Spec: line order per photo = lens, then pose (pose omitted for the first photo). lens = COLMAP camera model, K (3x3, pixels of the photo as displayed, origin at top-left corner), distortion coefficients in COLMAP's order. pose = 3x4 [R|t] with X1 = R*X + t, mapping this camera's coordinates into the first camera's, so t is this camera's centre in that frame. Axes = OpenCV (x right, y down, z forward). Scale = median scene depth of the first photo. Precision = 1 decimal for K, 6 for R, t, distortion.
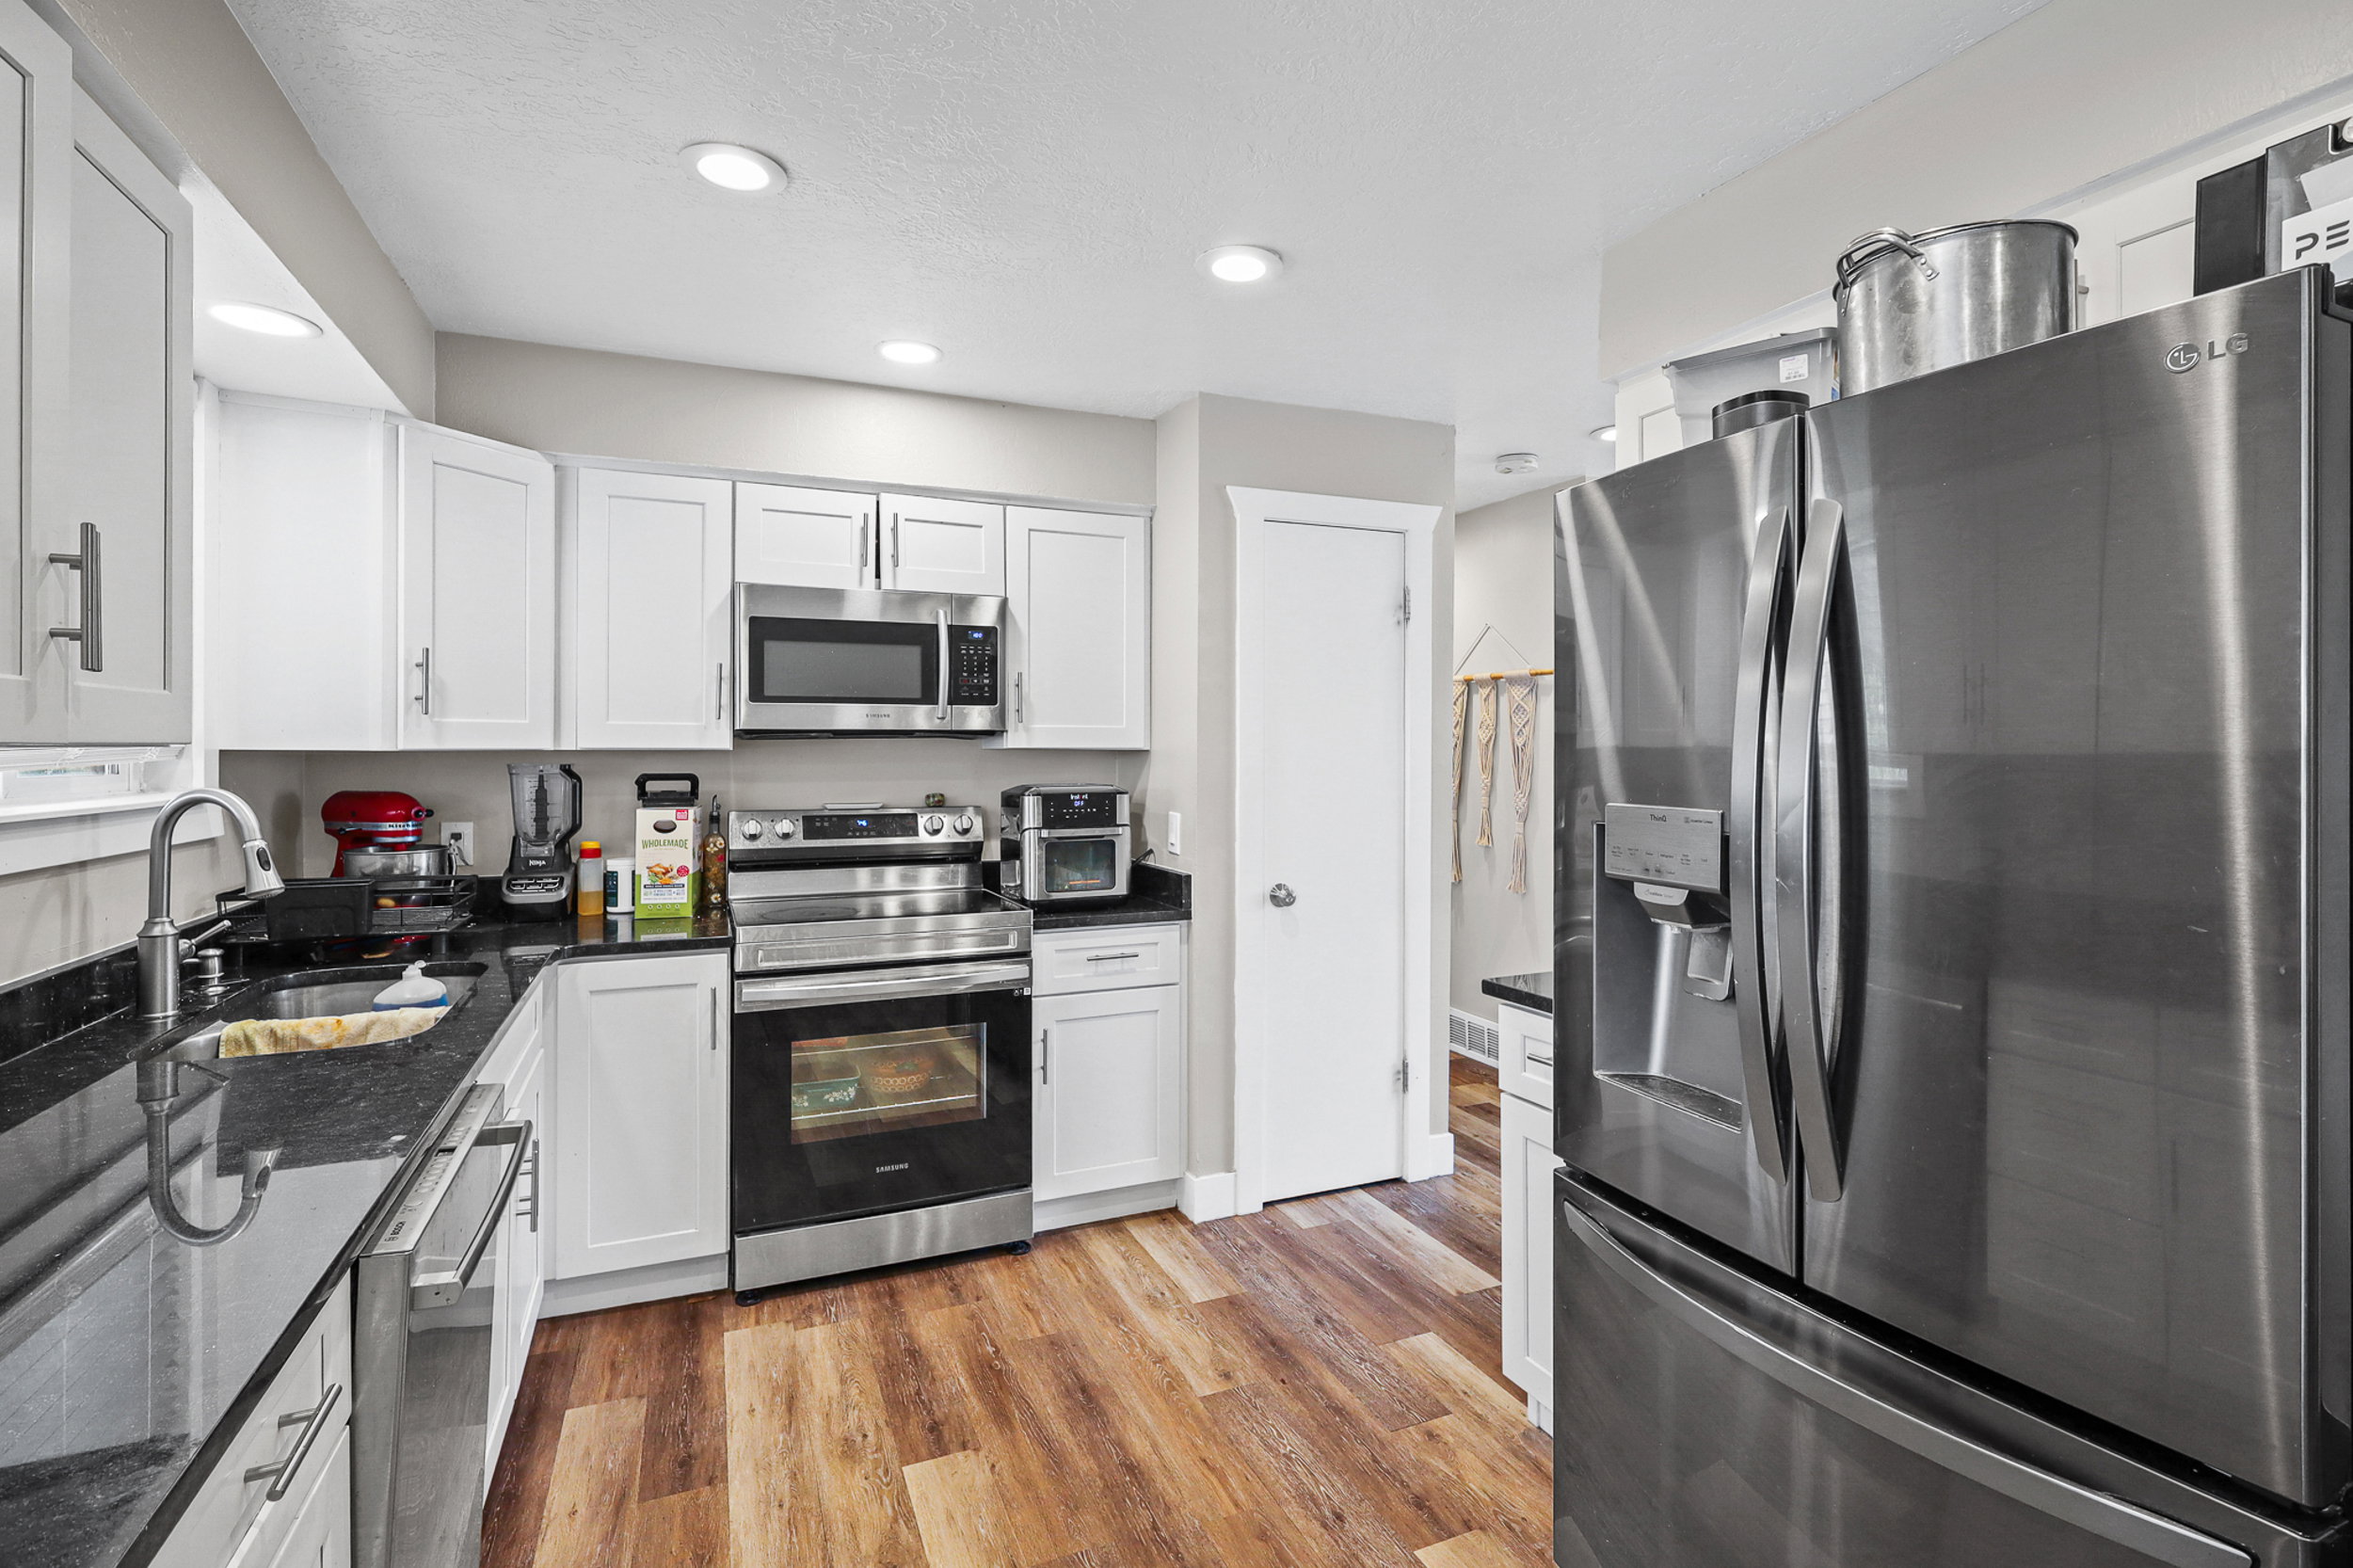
lens RADIAL K [[1113.1, 0, 1199.7], [0, 1113.1, 754.8], [0, 0, 1]] dist [-0.000334, 0.000033]
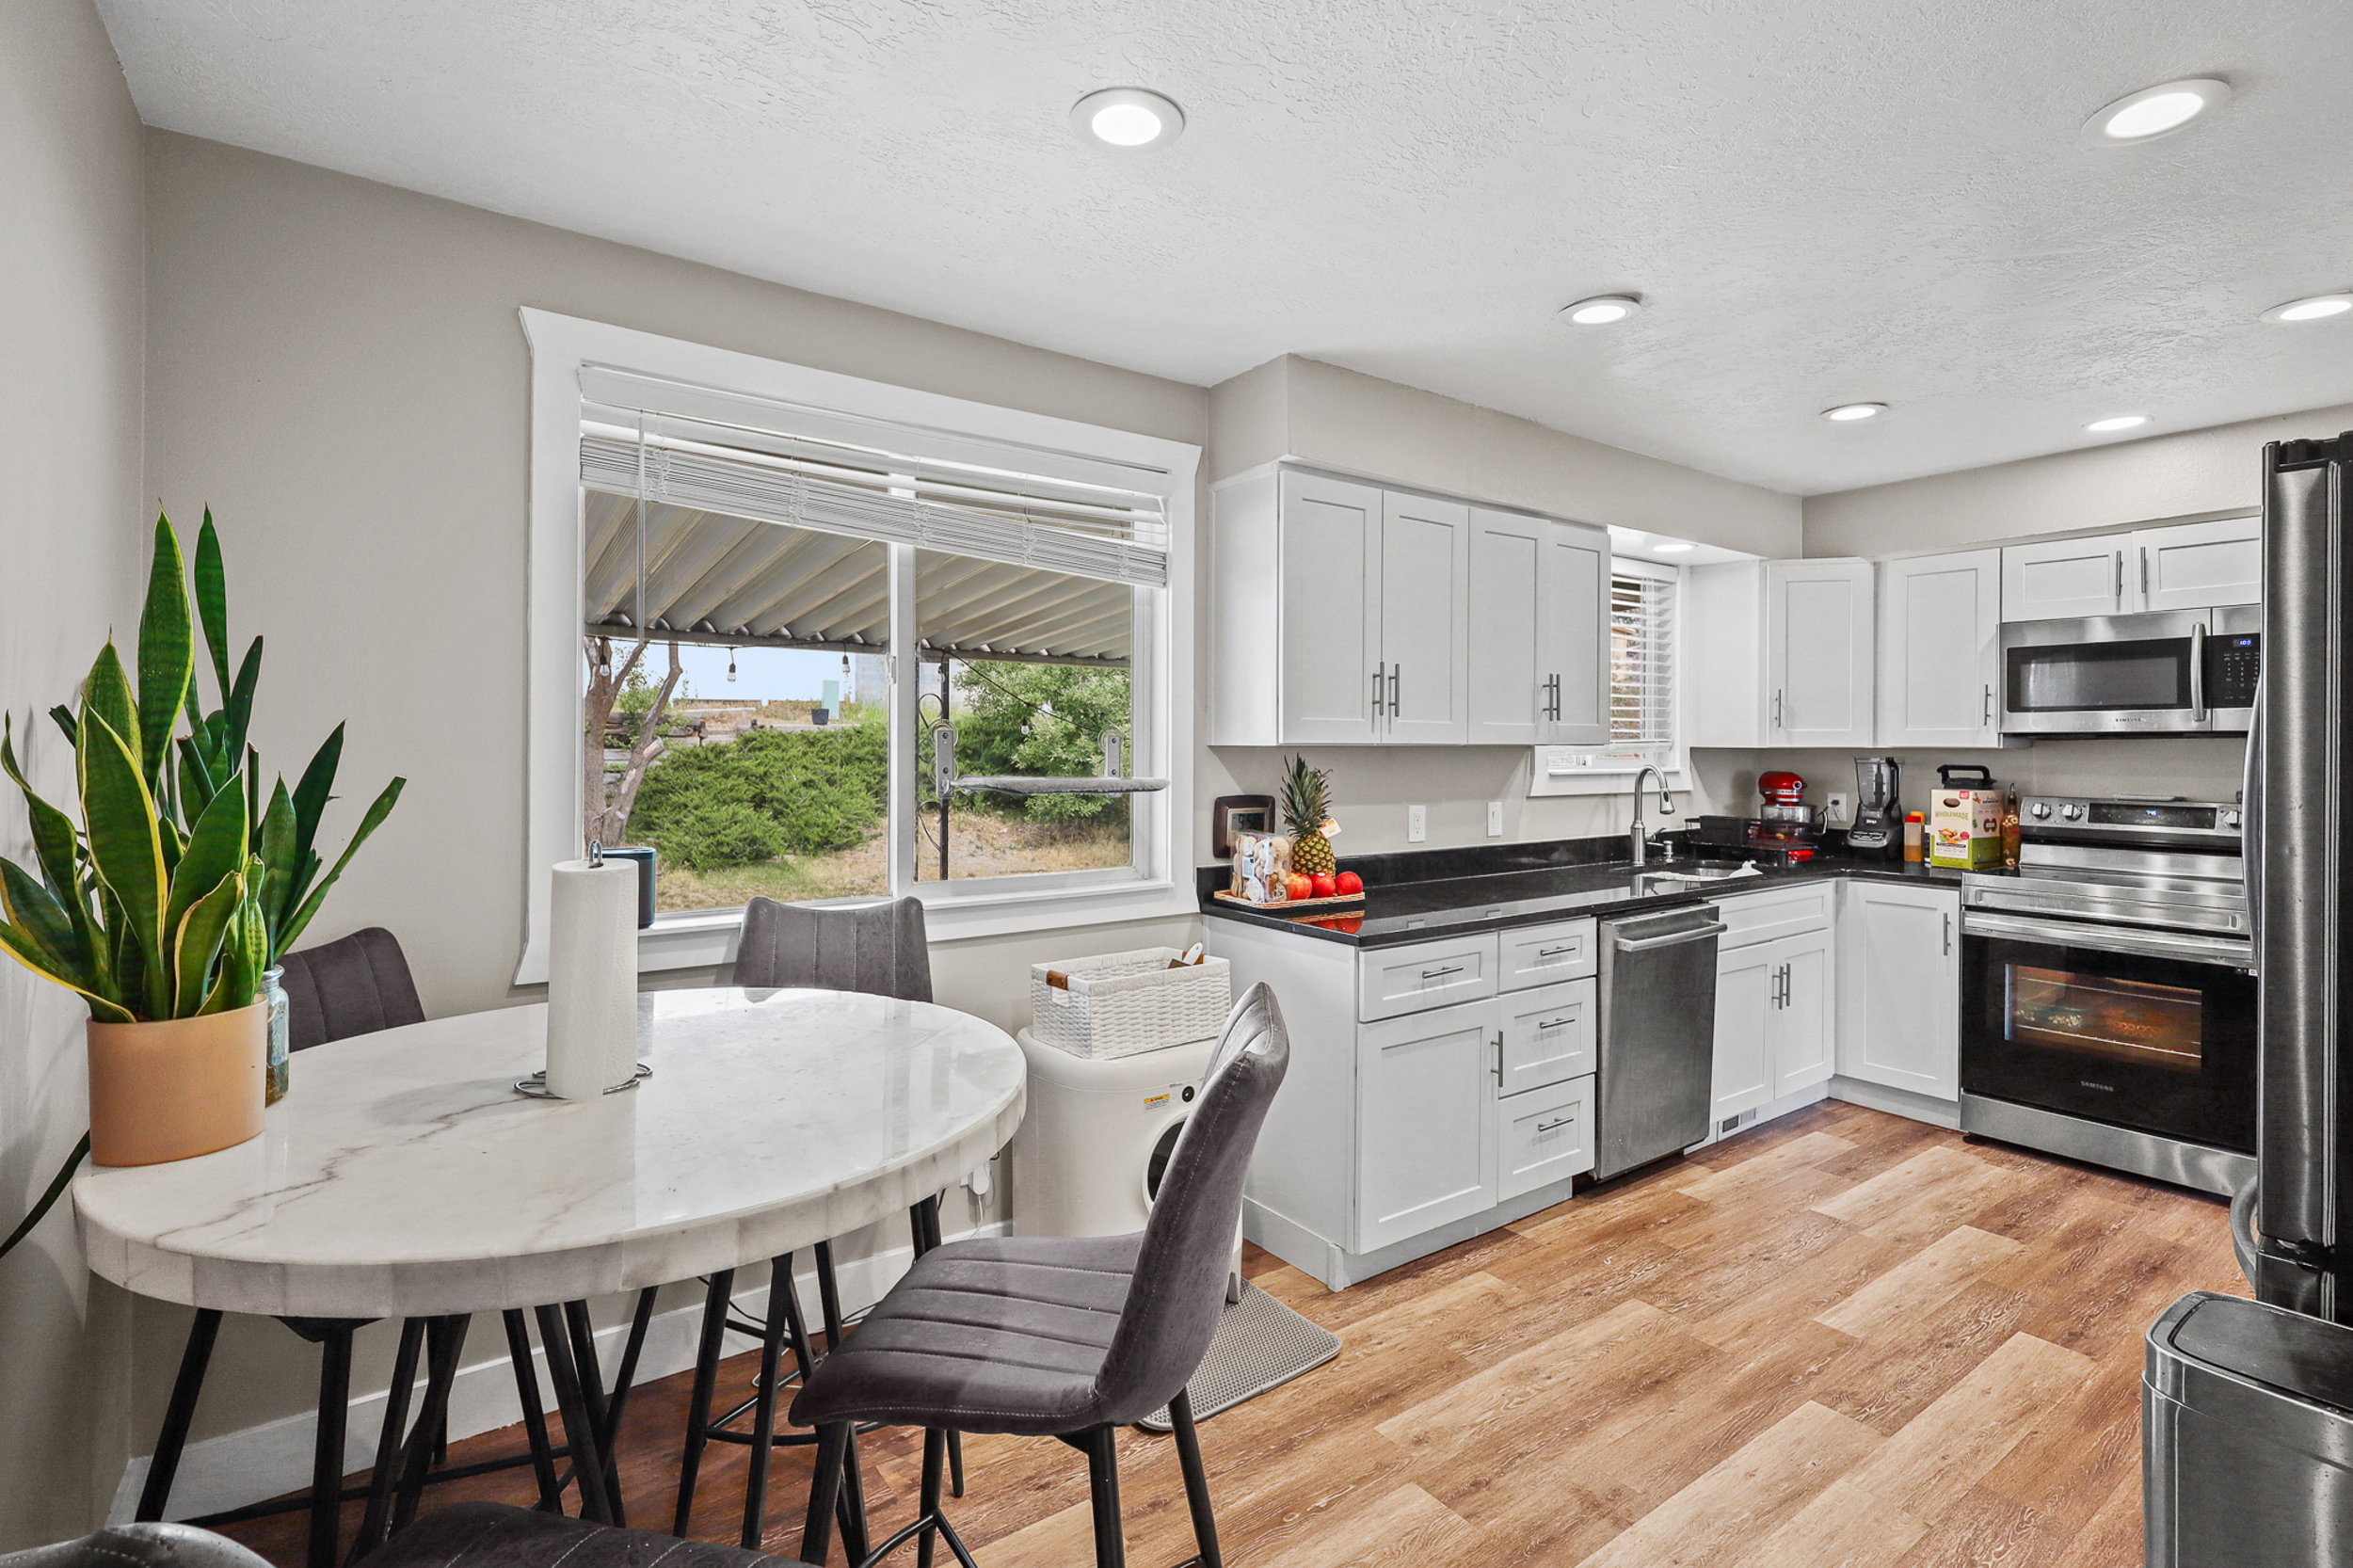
lens RADIAL K [[1113.1, 0, 1207.2], [0, 1113.1, 745.1], [0, 0, 1]] dist [-0.000334, 0.000033]
pose [[0.241513, 0.000613, -0.970397, 0.672534], [-0.007391, 0.999972, -0.001208, 0.000581], [0.970370, 0.007464, 0.241510, -0.257532]]
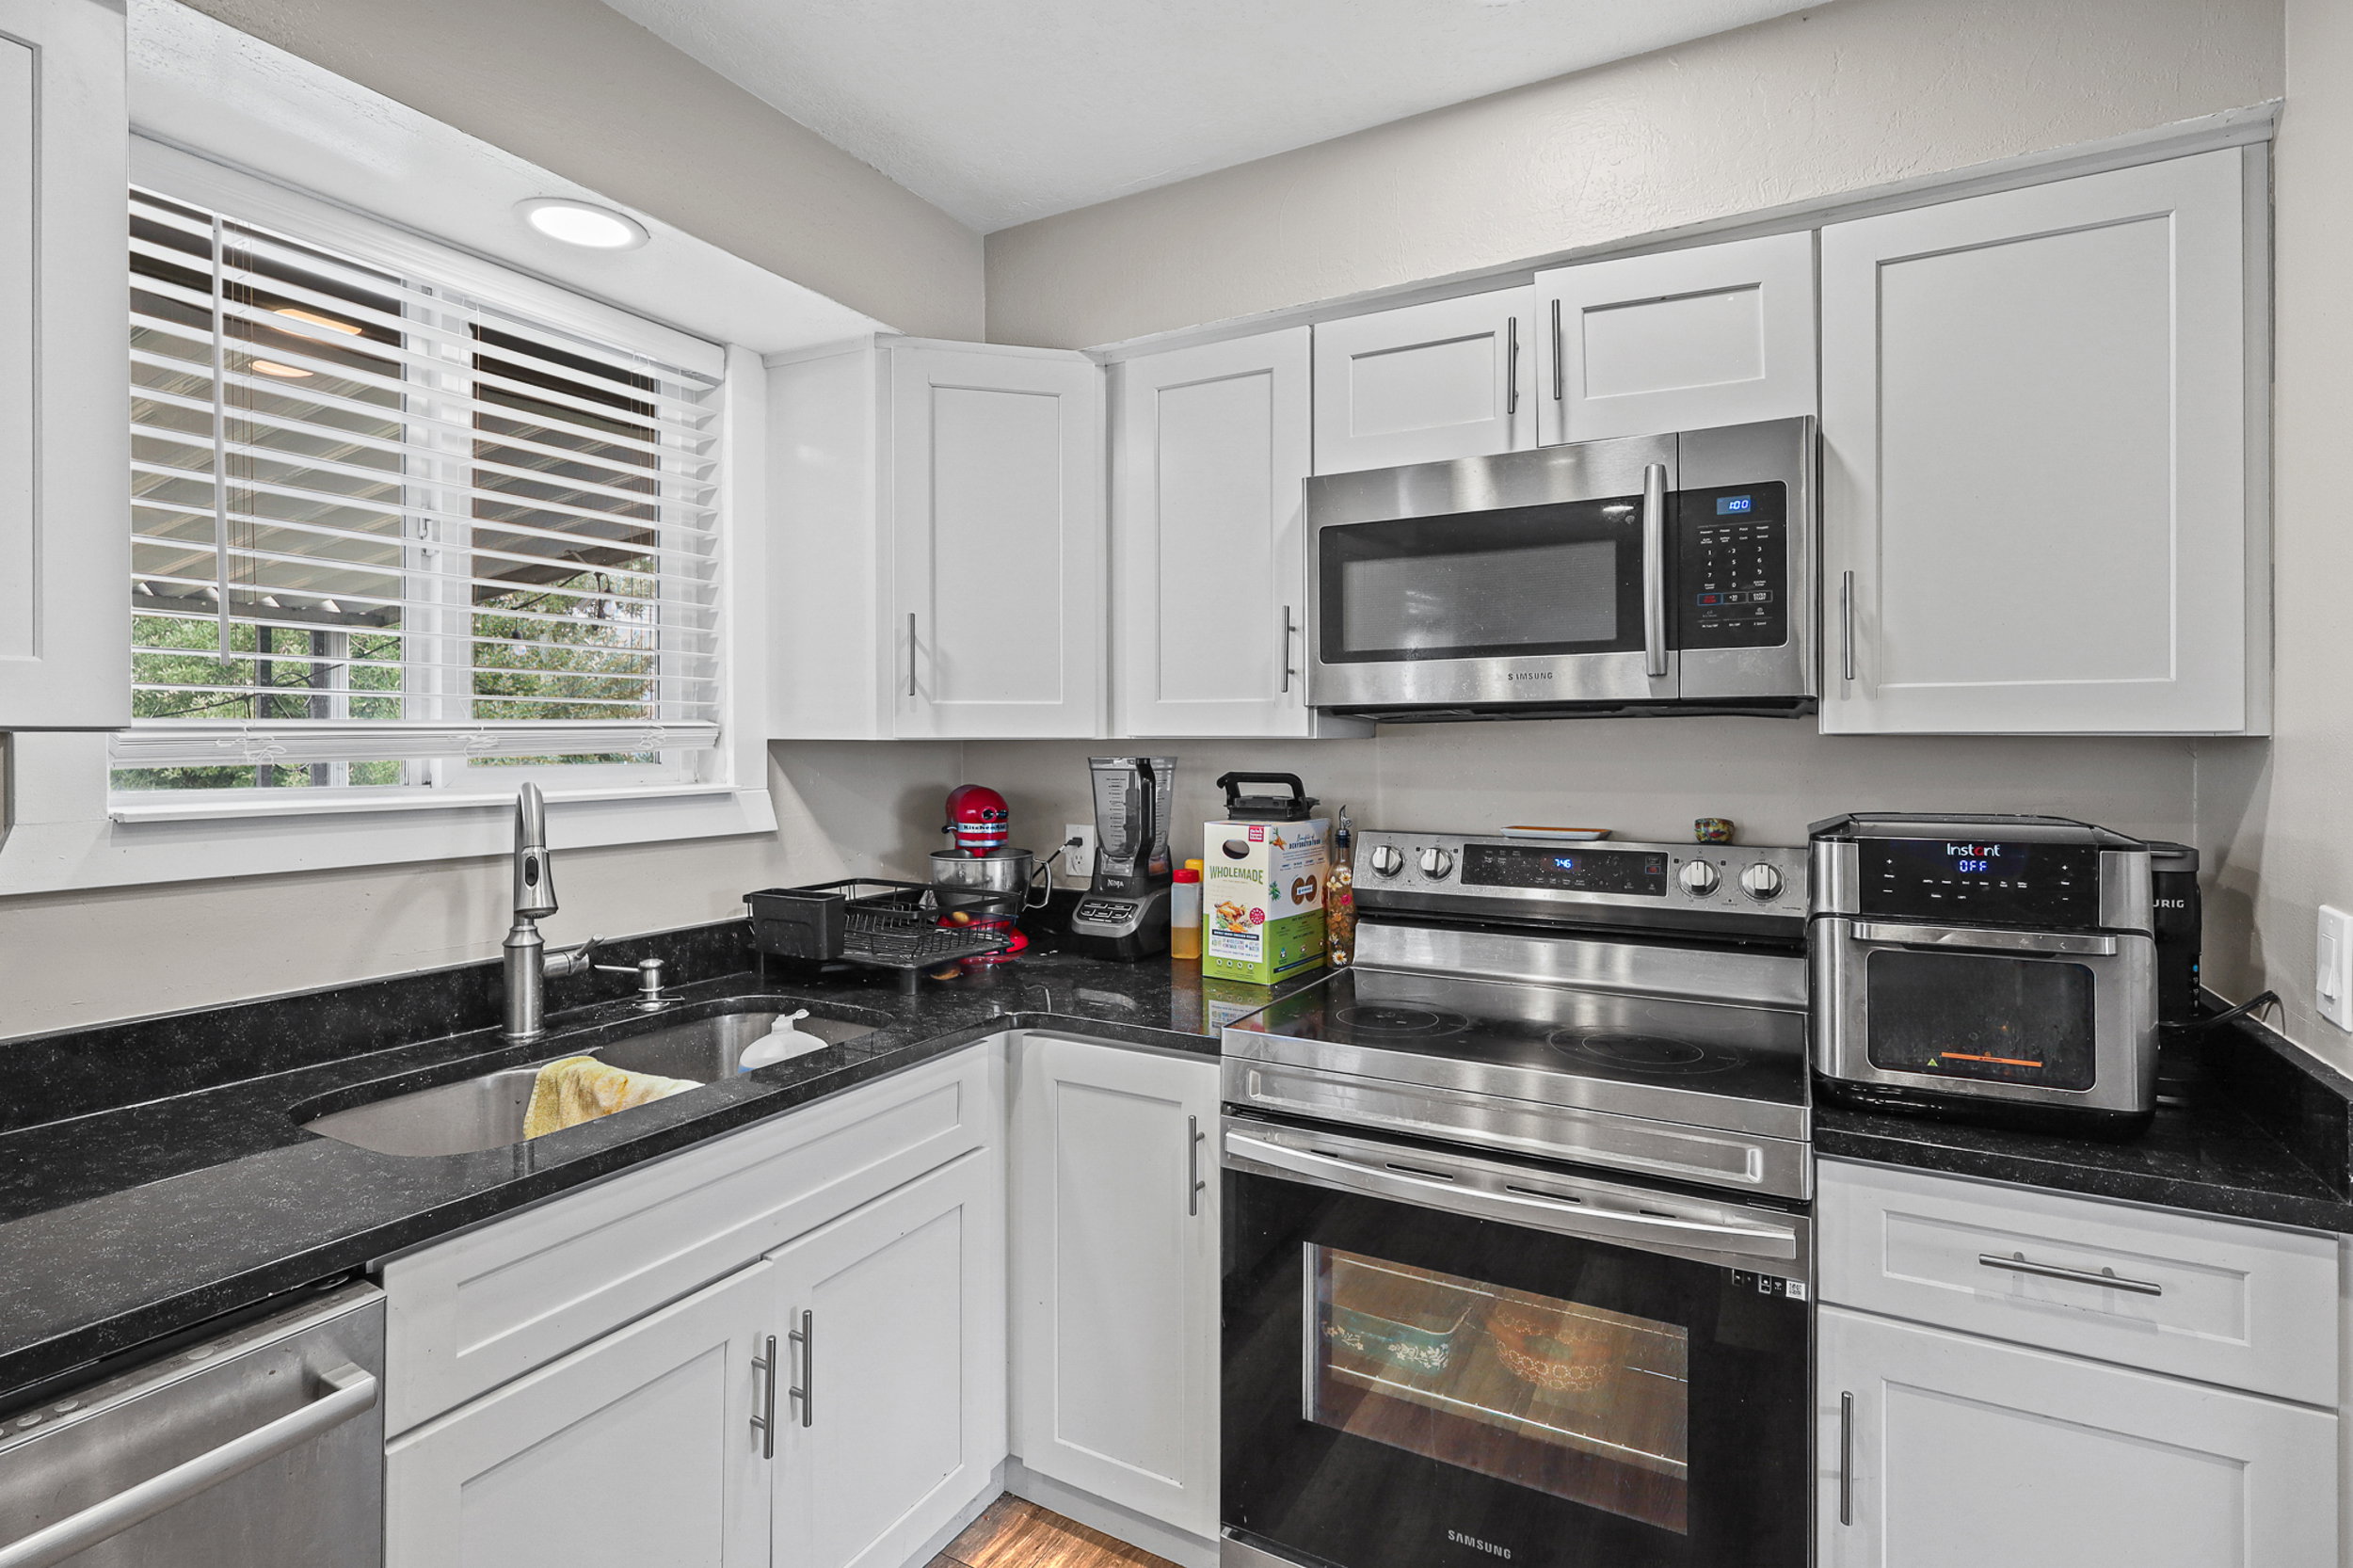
lens RADIAL K [[1113.1, 0, 1131.0], [0, 1113.1, 743.0], [0, 0, 1]] dist [-0.000334, 0.000033]
pose [[0.580142, -0.000555, -0.814515, 0.050483], [-0.003231, 0.999990, -0.002982, 0.000371], [0.814509, 0.004362, 0.580135, 0.556186]]
